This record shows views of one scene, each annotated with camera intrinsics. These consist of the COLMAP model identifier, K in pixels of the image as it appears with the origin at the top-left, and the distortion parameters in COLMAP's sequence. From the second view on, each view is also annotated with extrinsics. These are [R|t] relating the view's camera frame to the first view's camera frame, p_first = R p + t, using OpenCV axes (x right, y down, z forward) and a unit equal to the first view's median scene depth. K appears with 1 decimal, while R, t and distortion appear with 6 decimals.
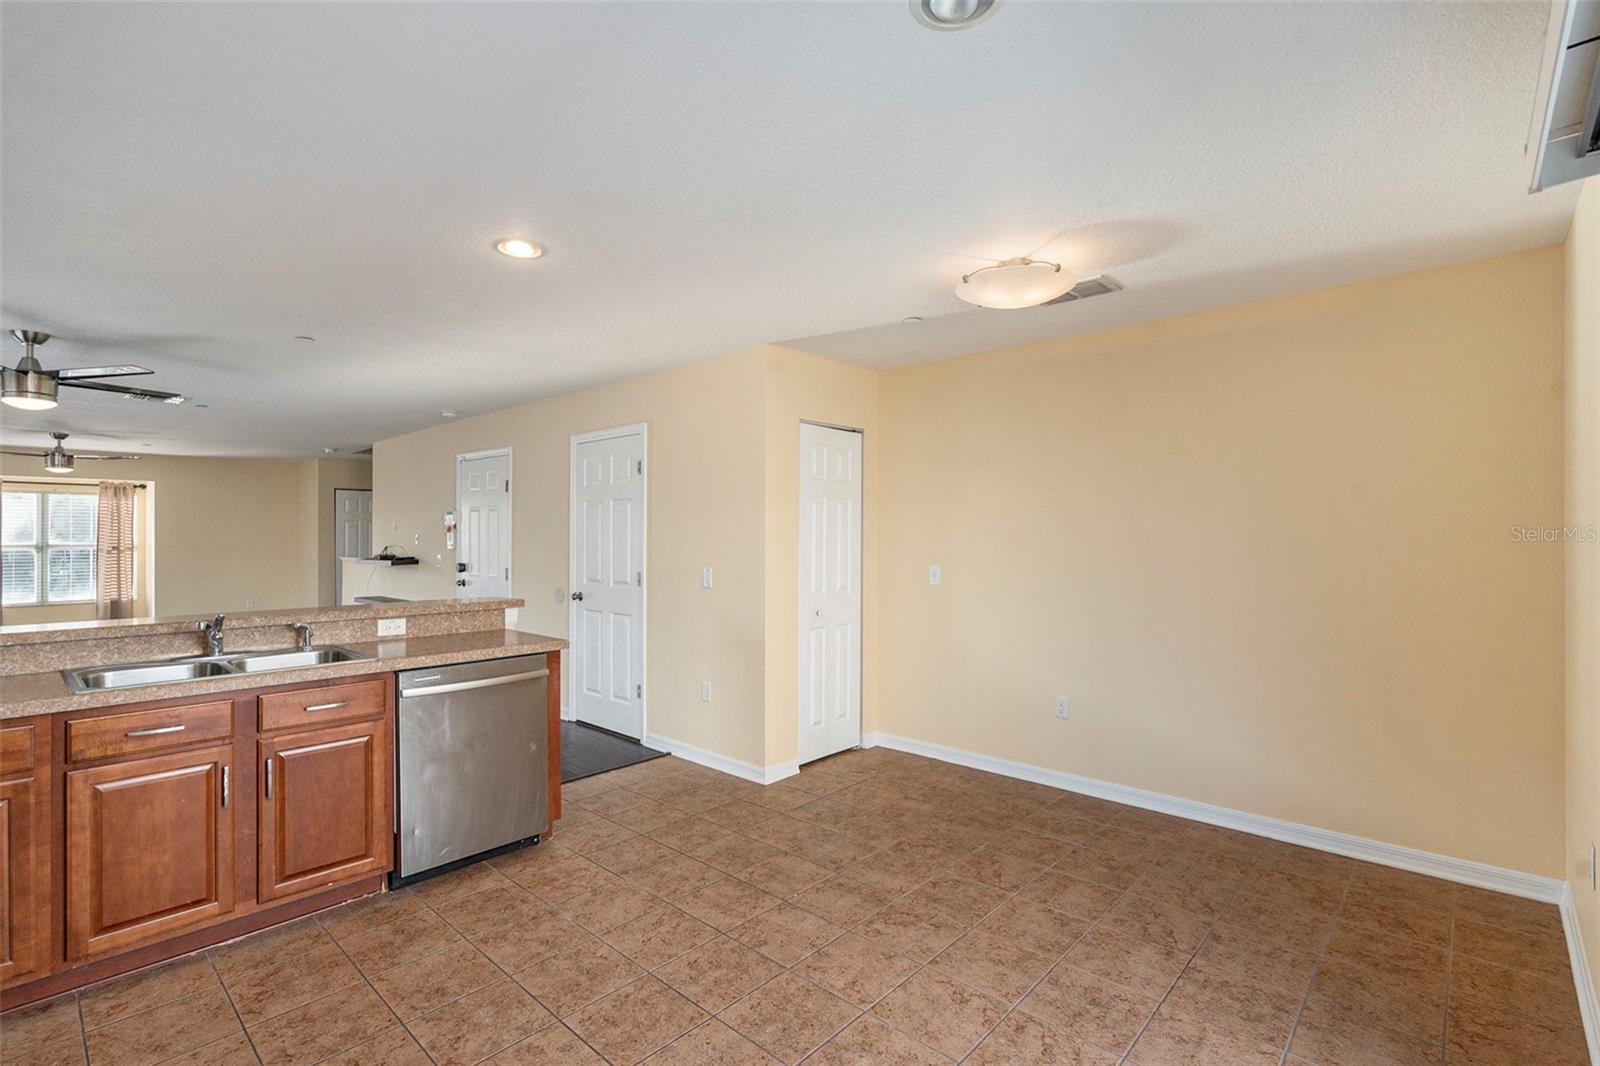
lens RADIAL K [[733.9, 0, 800.0], [0, 733.9, 533.0], [0, 0, 1]] dist [0.000695, -0.000438]
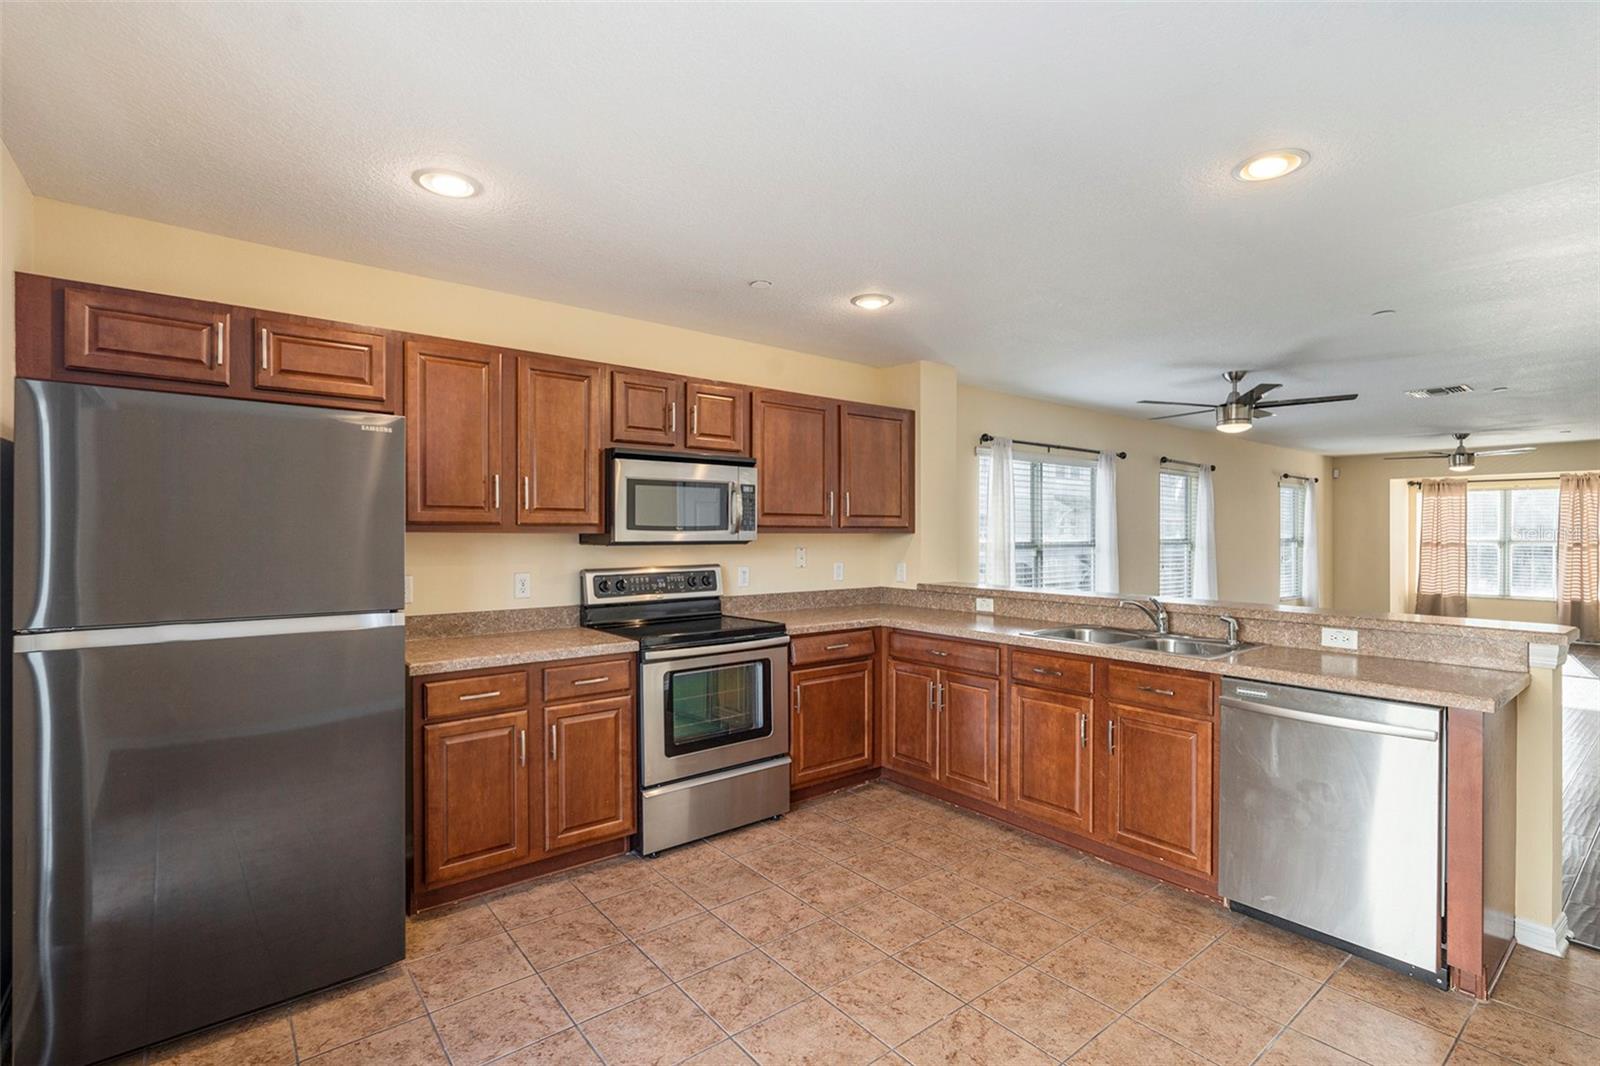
lens RADIAL K [[742.8, 0, 809.0], [0, 742.8, 536.1], [0, 0, 1]] dist [0.004199, 0.000280]
pose [[-0.143730, 0.007311, -0.989590, 0.385189], [0.002548, 0.999972, 0.007017, 0.001410], [0.989614, -0.001513, -0.143745, 0.505089]]
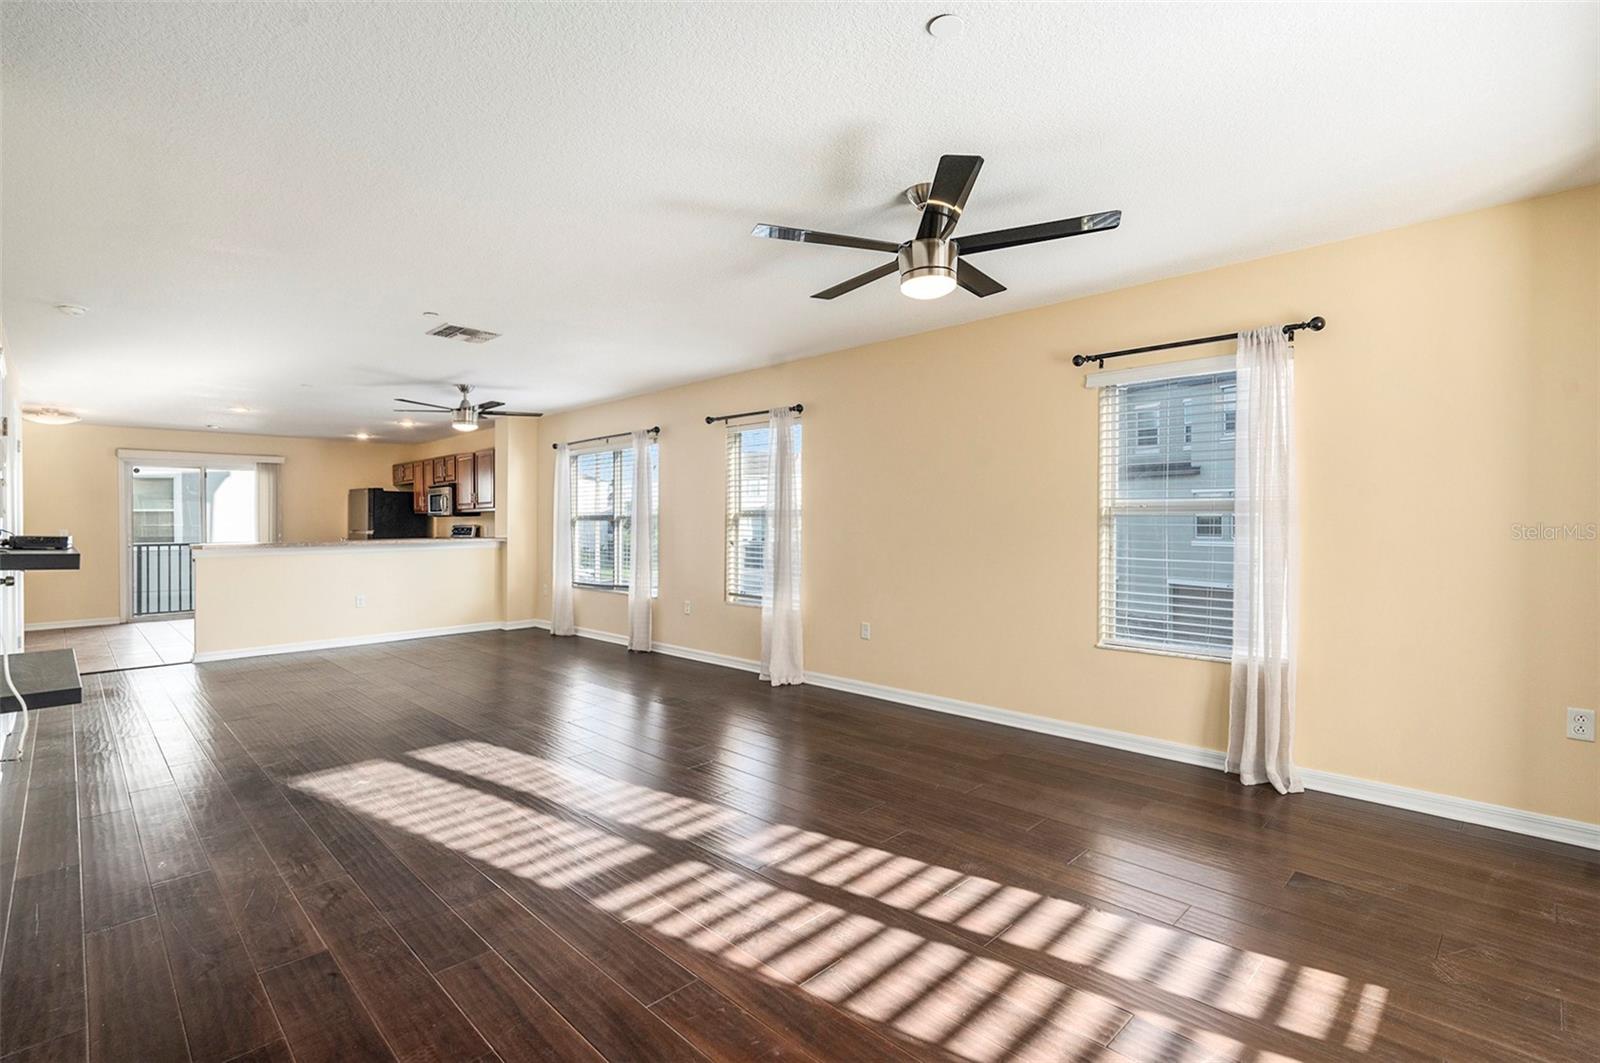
lens RADIAL K [[742.8, 0, 793.5], [0, 742.8, 523.9], [0, 0, 1]] dist [-0.009839, -0.000081]
pose [[-0.998244, 0.015480, 0.057183, -2.147867], [0.016016, 0.999832, 0.008932, 0.044948], [-0.057035, 0.009832, -0.998324, 3.008085]]
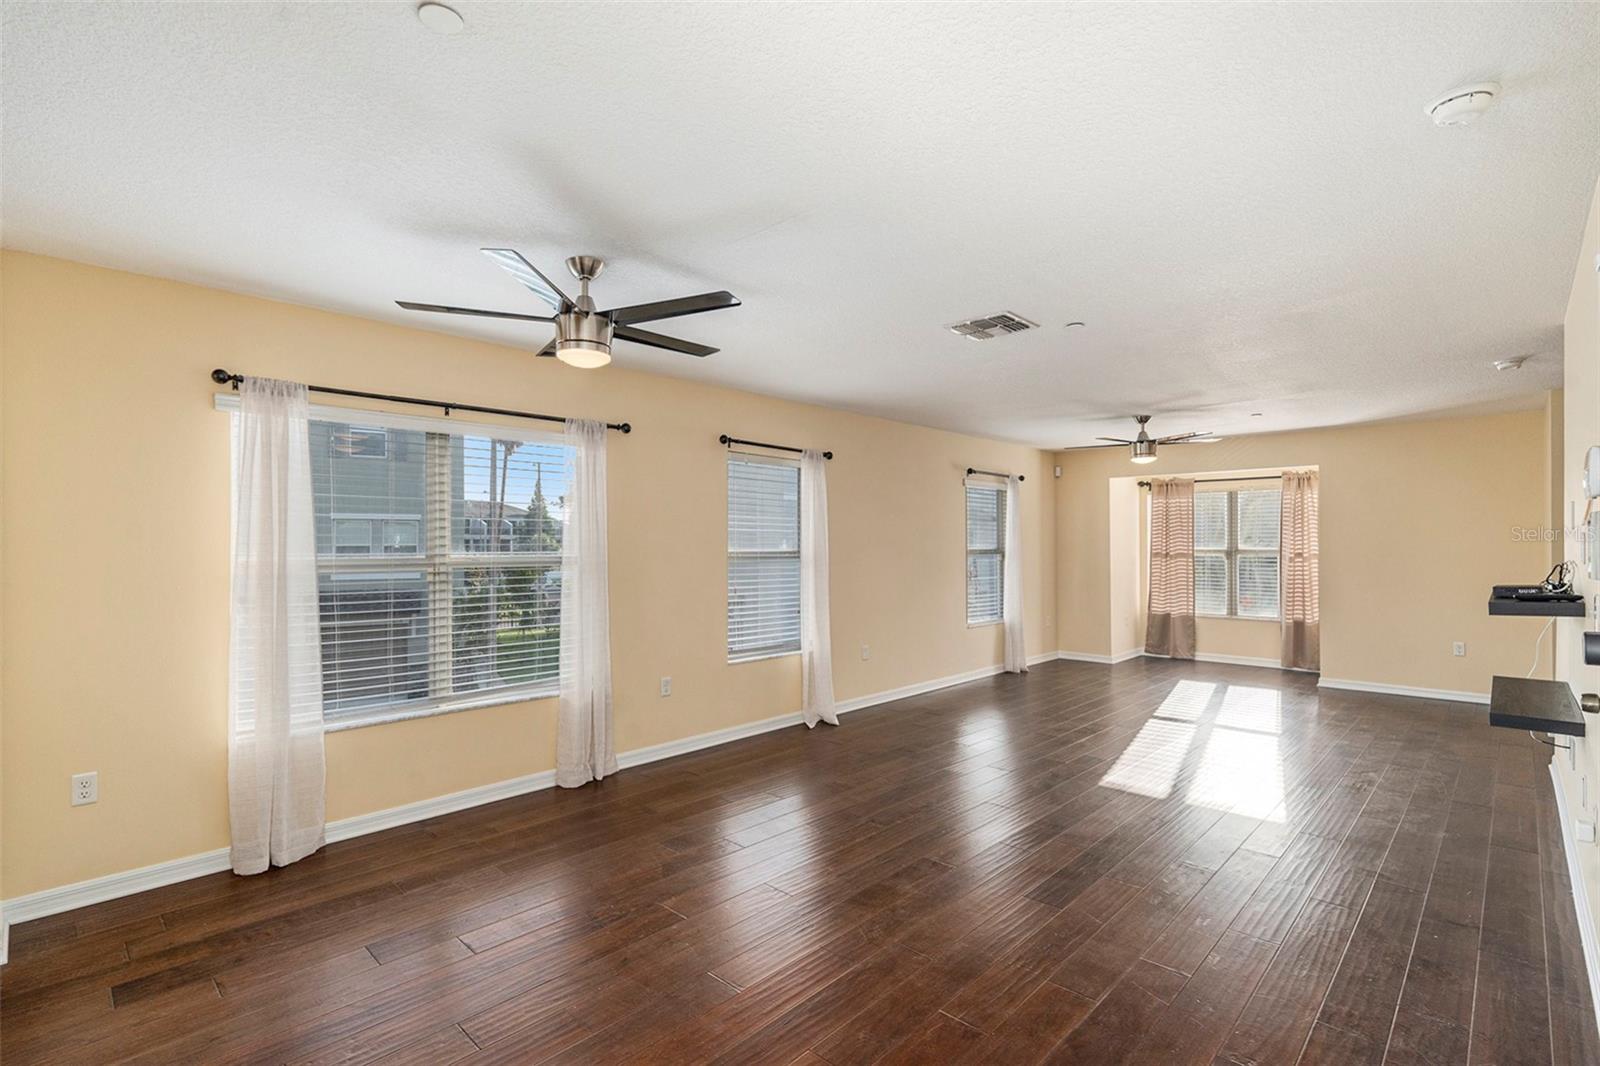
lens RADIAL K [[748.9, 0, 817.6], [0, 748.9, 540.0], [0, 0, 1]] dist [-0.001754, -0.000006]
pose [[-0.009327, 0.000094, -0.999956, -0.351028], [0.005963, 0.999982, 0.000038, 0.003825], [0.999939, -0.005962, -0.009327, 1.391017]]
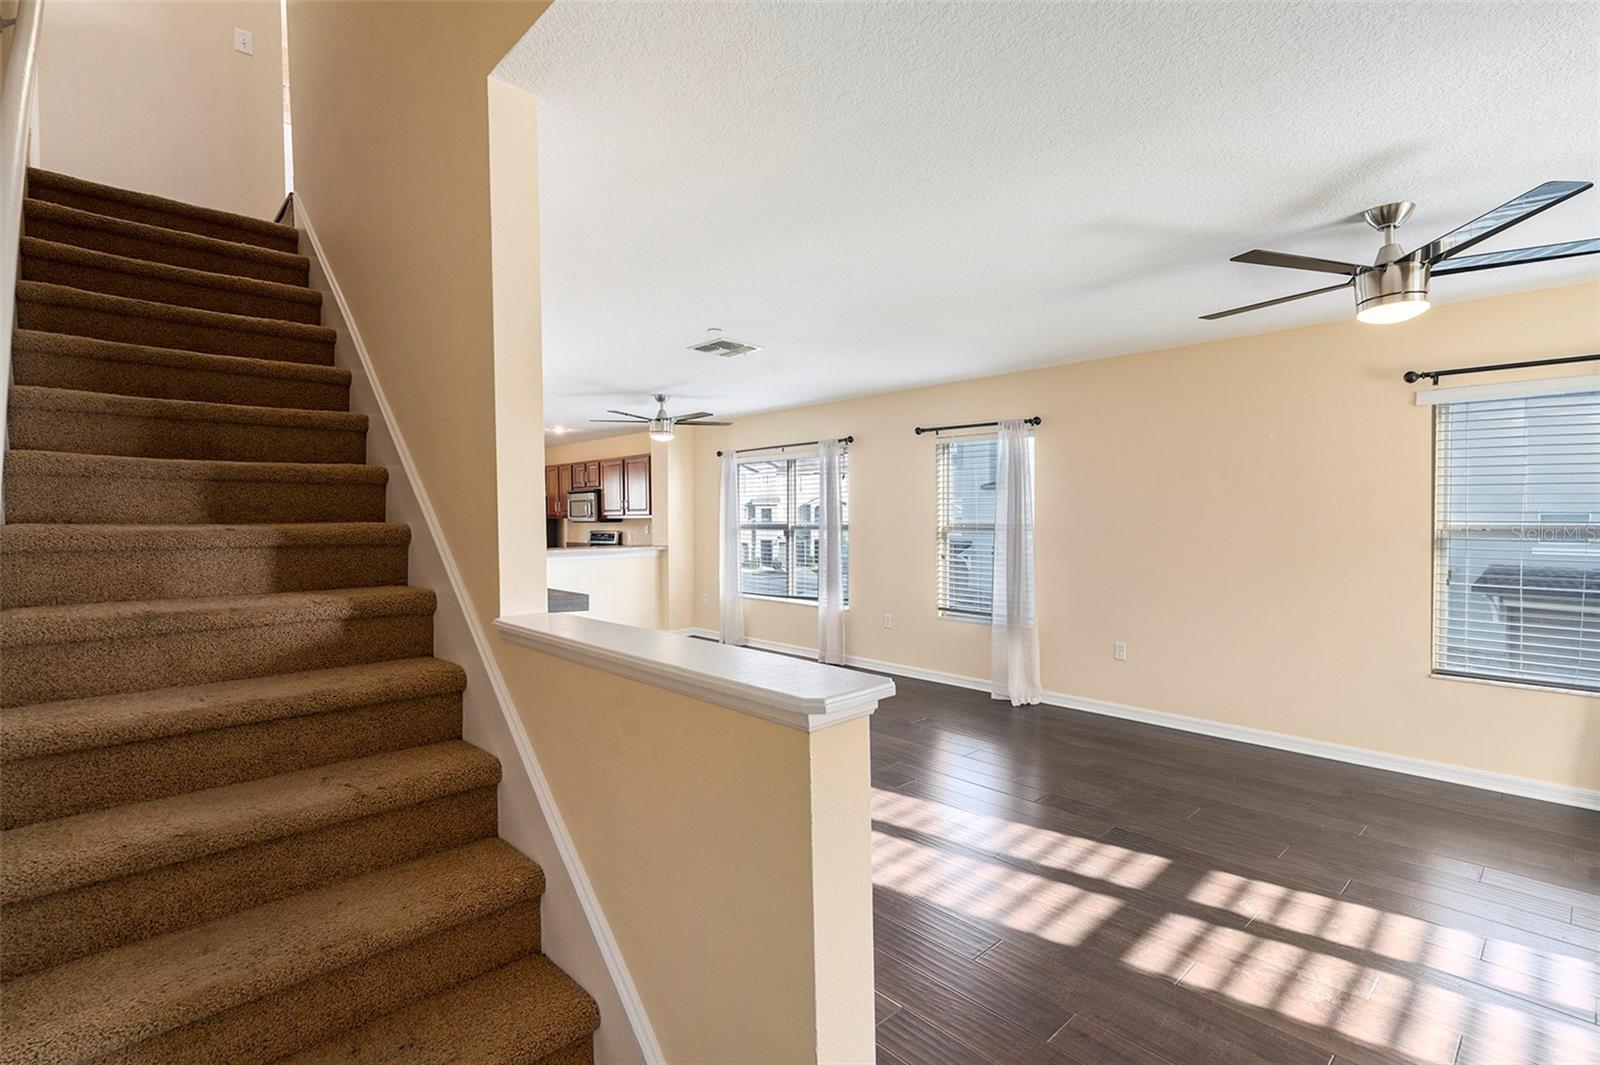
lens RADIAL K [[750.6, 0, 807.3], [0, 750.6, 519.4], [0, 0, 1]] dist [-0.001308, 0.000009]
pose [[-0.996212, 0.013870, 0.085848, -1.727492], [0.014573, 0.999865, 0.007562, -0.001423], [-0.085731, 0.008785, -0.996280, 3.020230]]
